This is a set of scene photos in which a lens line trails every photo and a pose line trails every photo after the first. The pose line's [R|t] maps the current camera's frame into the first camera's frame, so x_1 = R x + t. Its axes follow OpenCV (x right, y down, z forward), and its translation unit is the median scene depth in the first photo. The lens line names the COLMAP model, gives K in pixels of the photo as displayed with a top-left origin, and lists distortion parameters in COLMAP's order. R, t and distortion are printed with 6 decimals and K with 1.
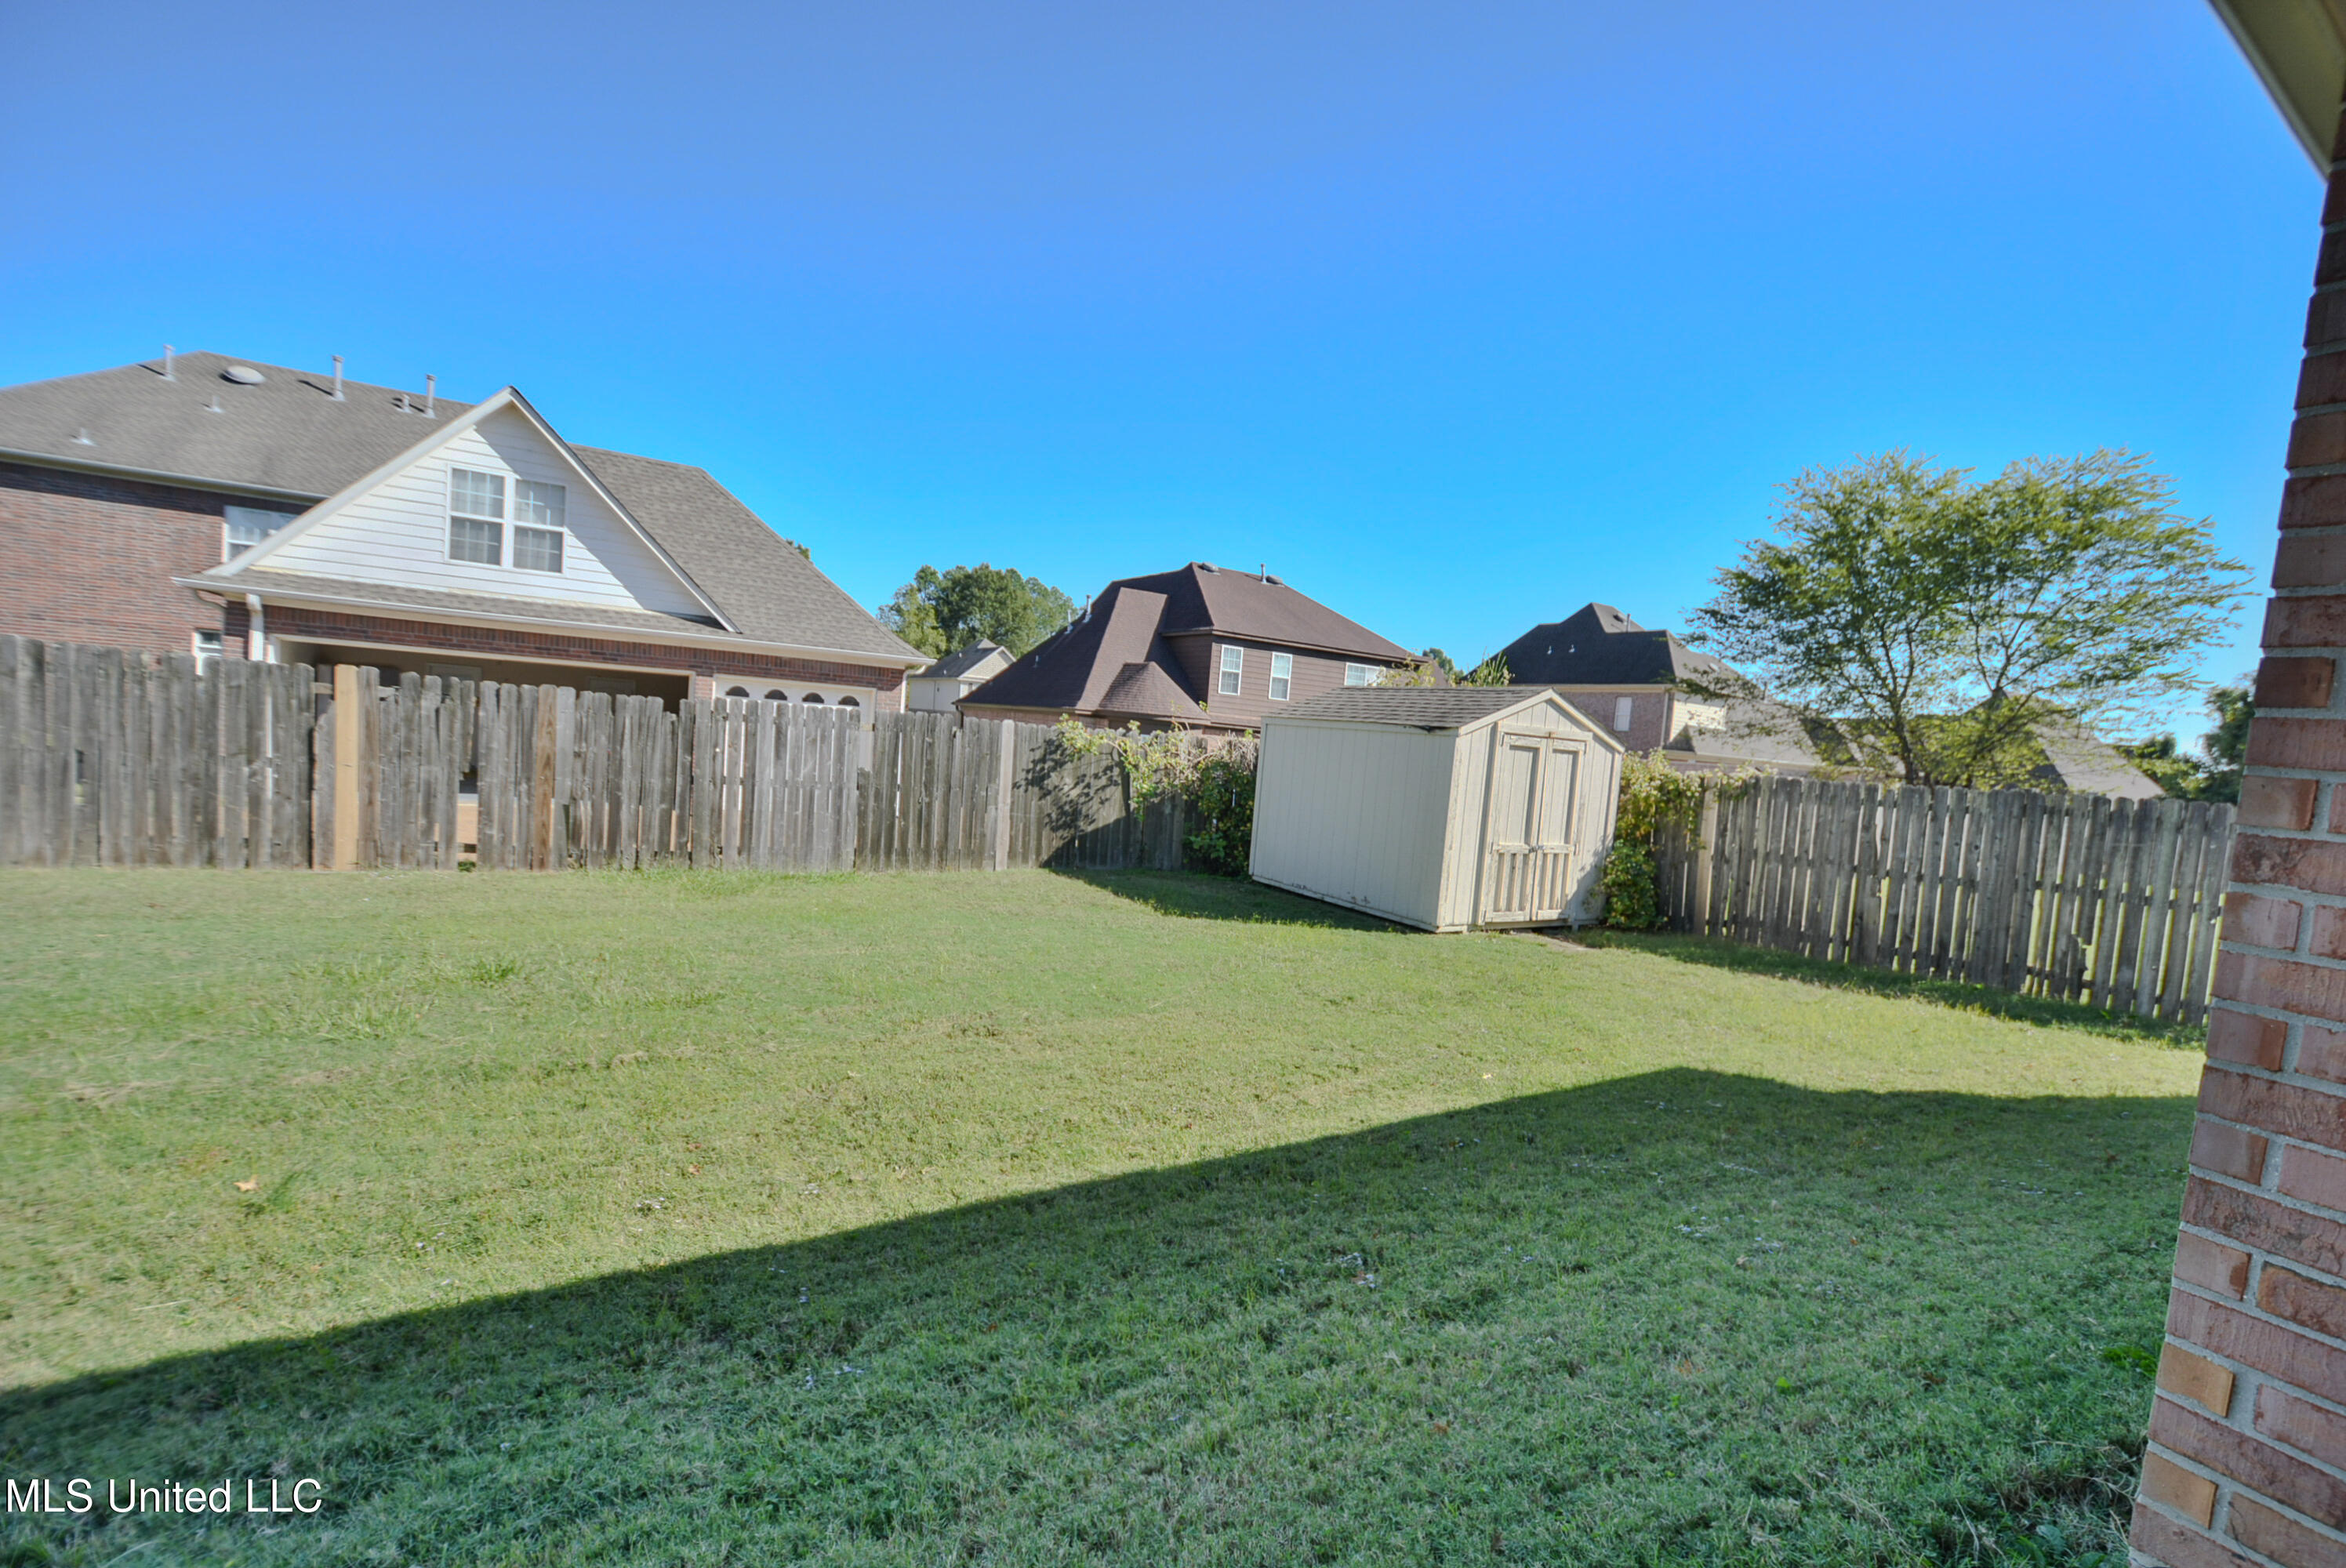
lens RADIAL K [[1016.0, 0, 1220.7], [0, 1016.0, 800.1], [0, 0, 1]] dist [0.015681, -0.009005]
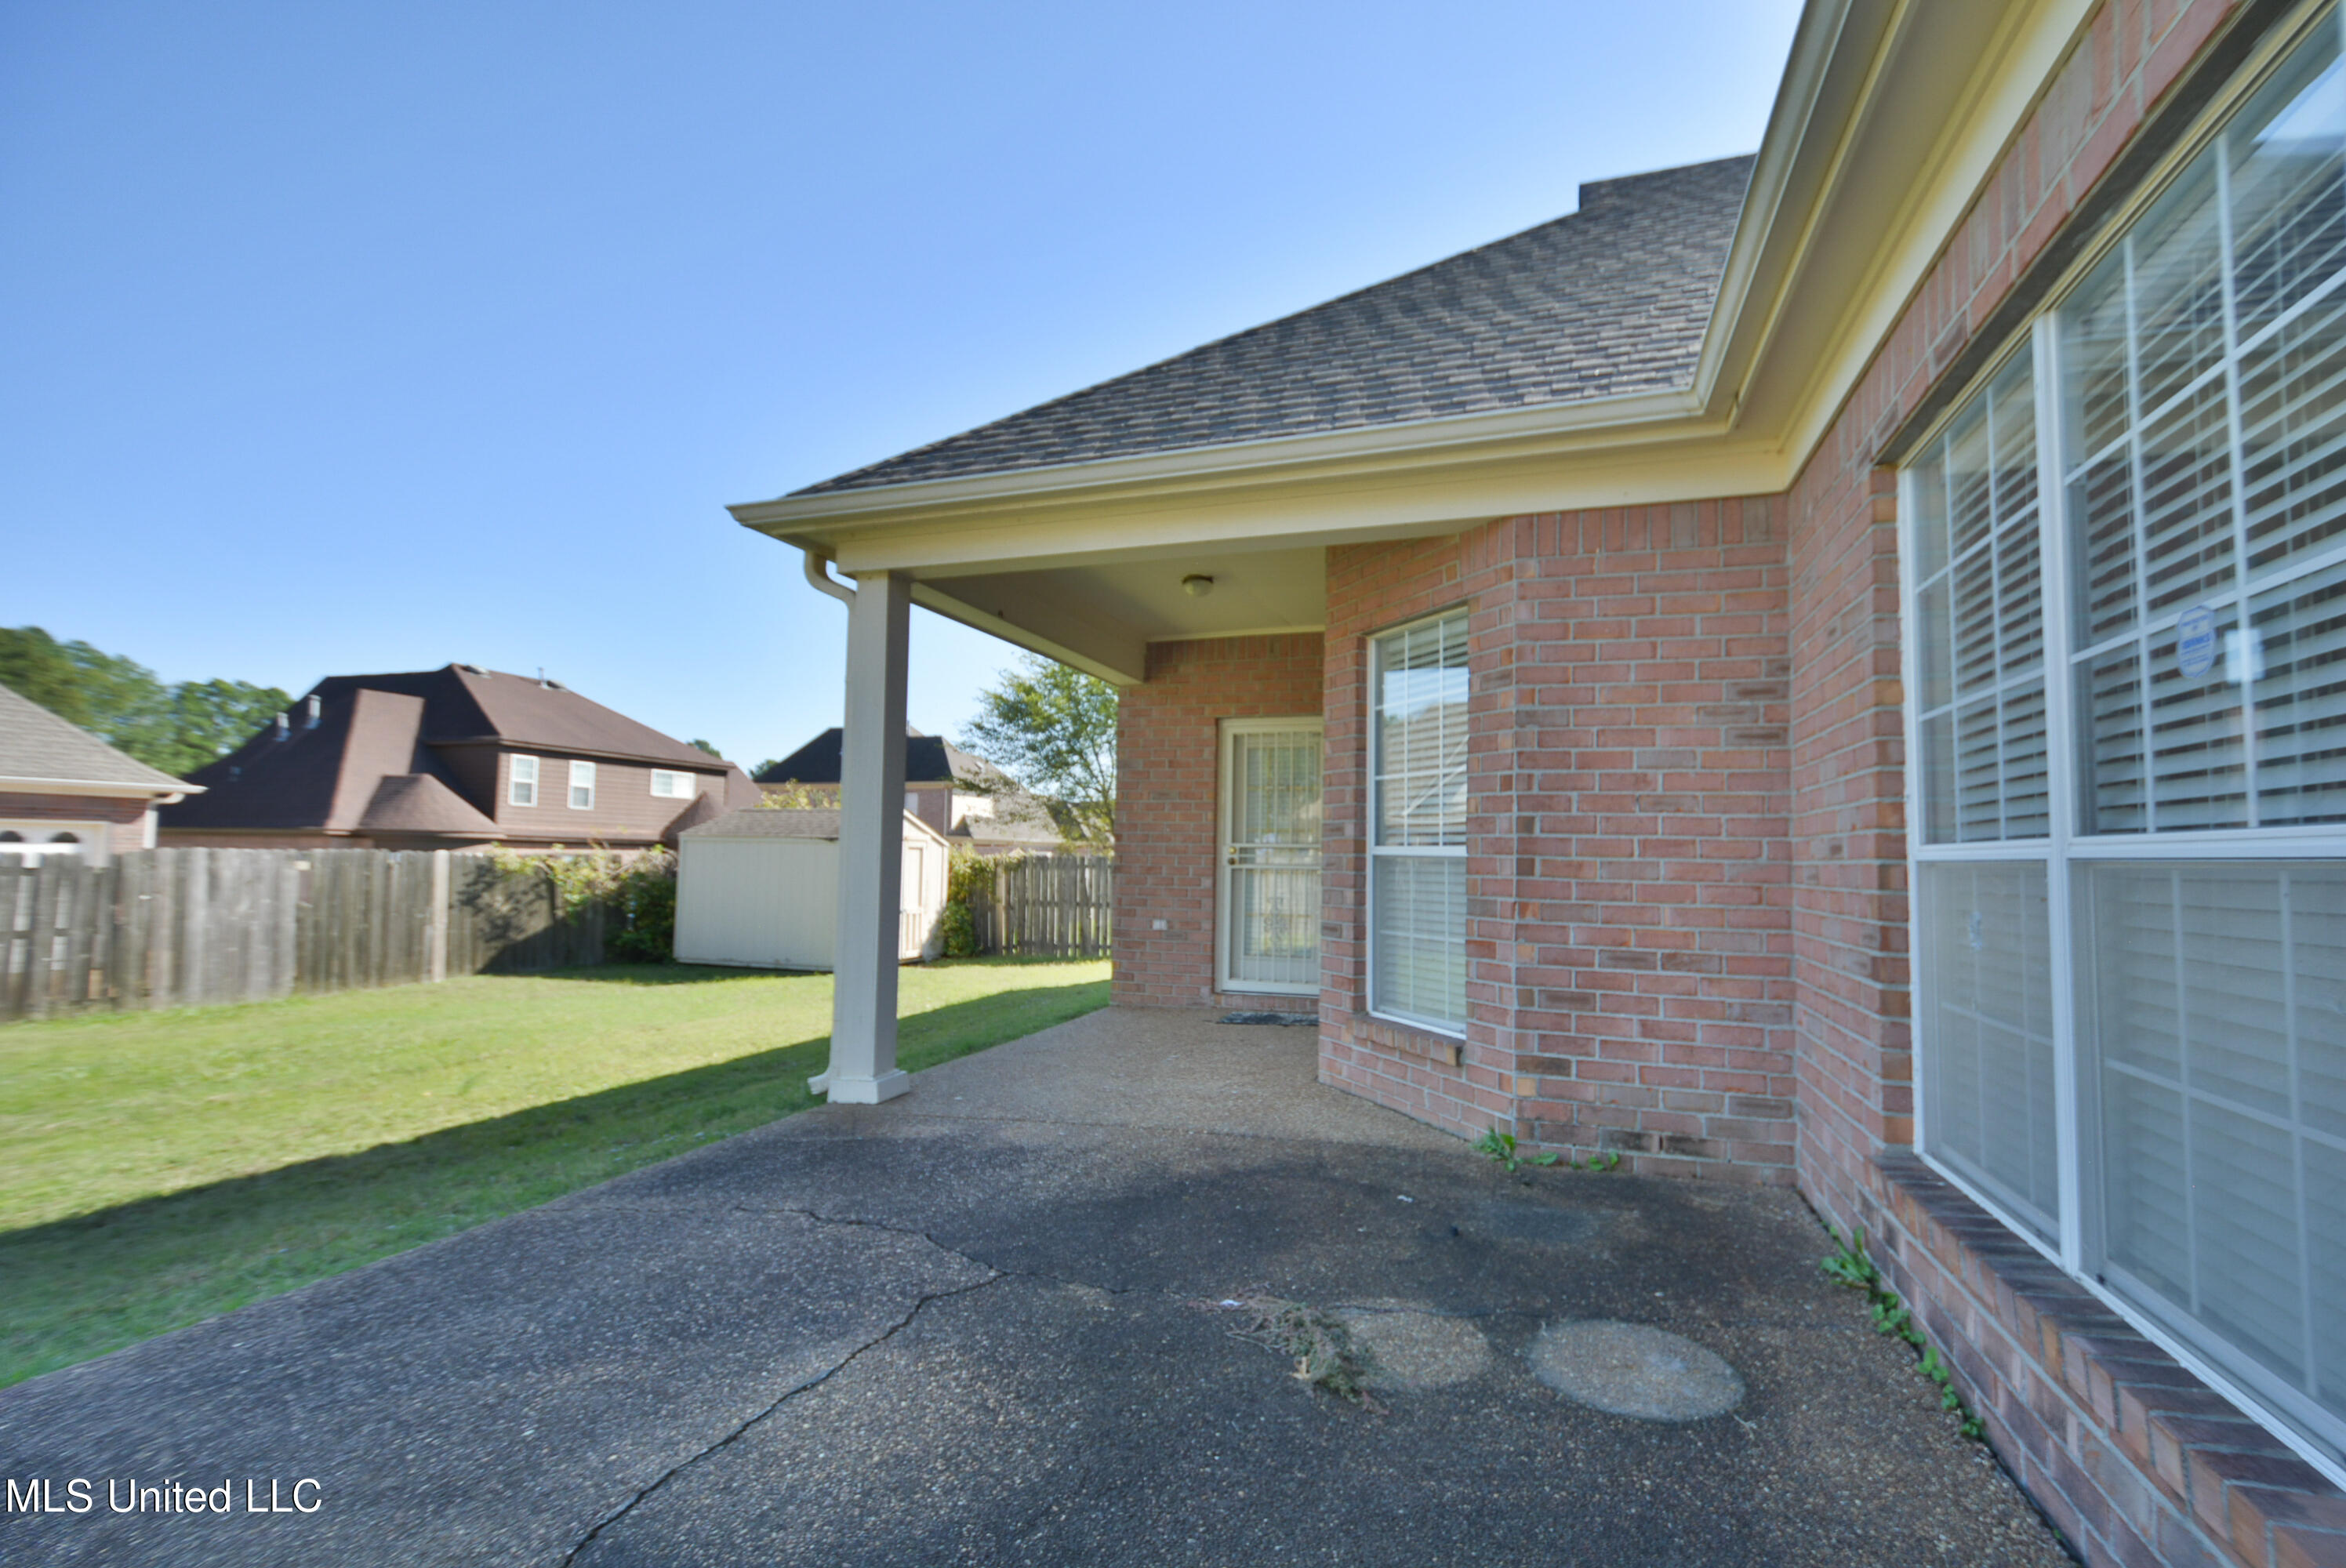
lens RADIAL K [[1016.0, 0, 1220.7], [0, 1016.0, 800.1], [0, 0, 1]] dist [0.015681, -0.009005]
pose [[0.774592, -0.032143, 0.631644, -0.170400], [0.086347, 0.994731, -0.055268, 0.003515], [-0.626540, 0.097351, 0.773286, -0.308521]]
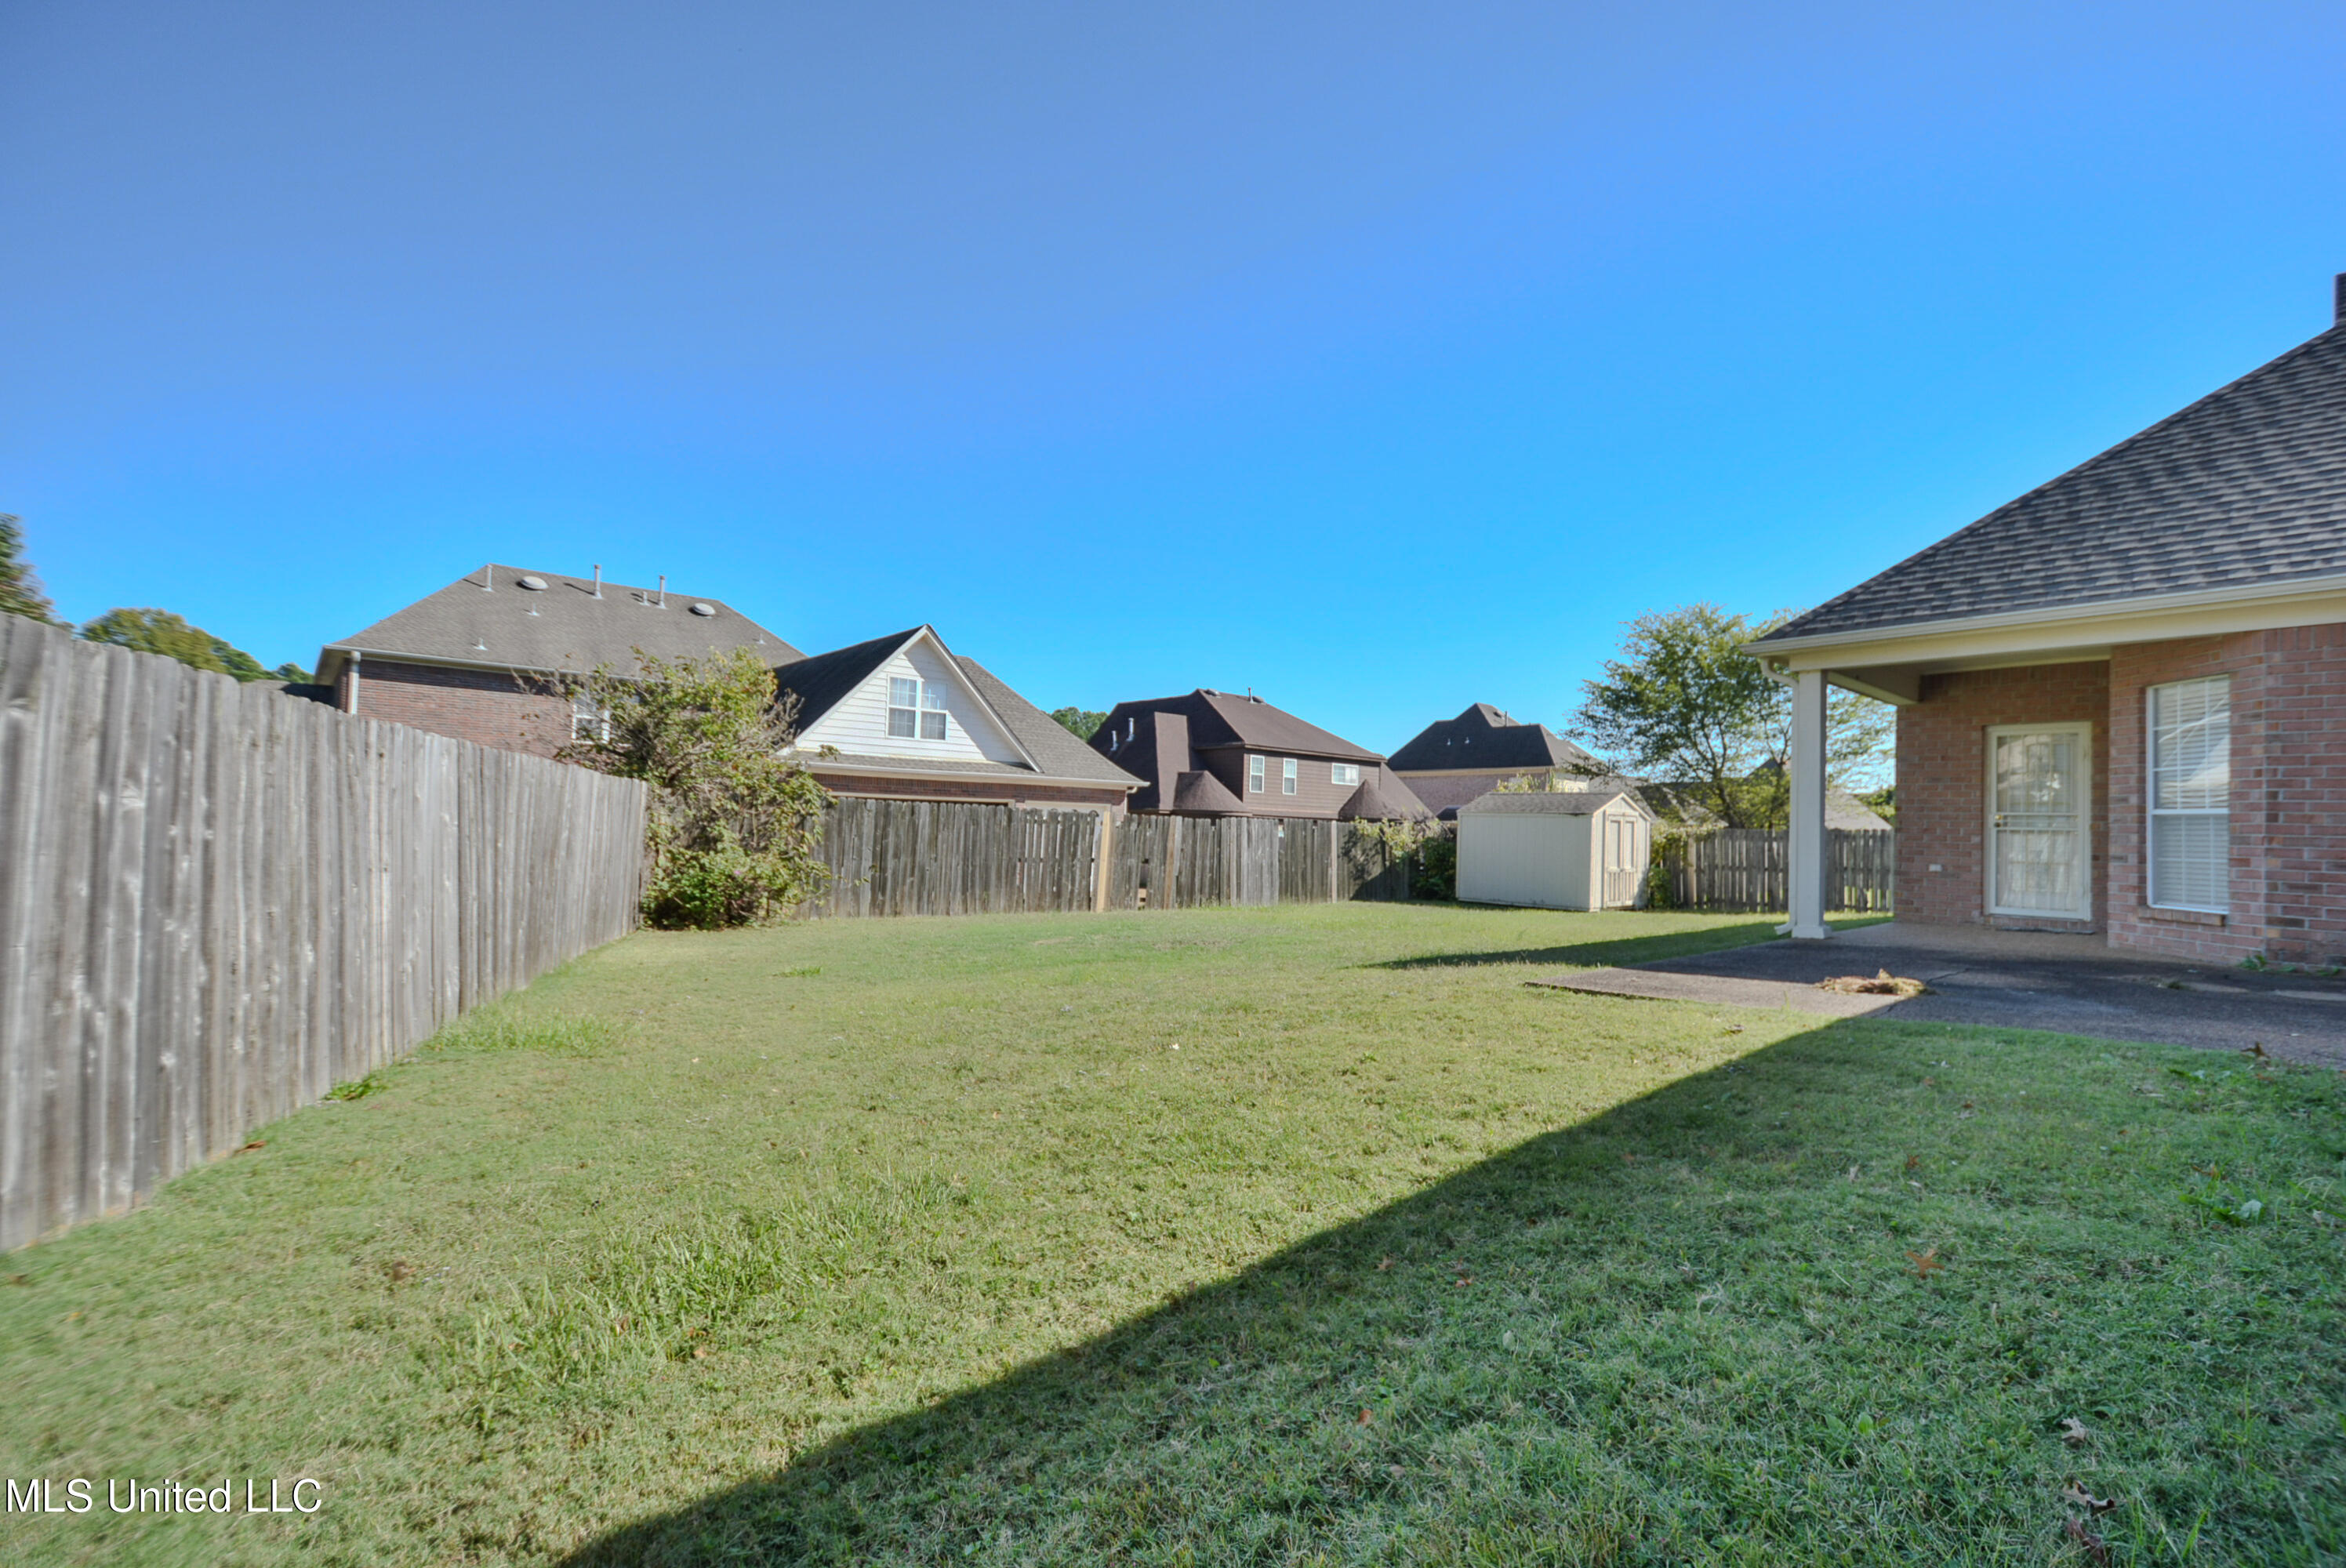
lens RADIAL K [[1016.0, 0, 1220.7], [0, 1016.0, 800.1], [0, 0, 1]] dist [0.015681, -0.009005]
pose [[0.985323, -0.049705, 0.163305, -0.474623], [0.063127, 0.994949, -0.078053, 0.009878], [-0.158601, 0.087216, 0.983483, -0.523534]]
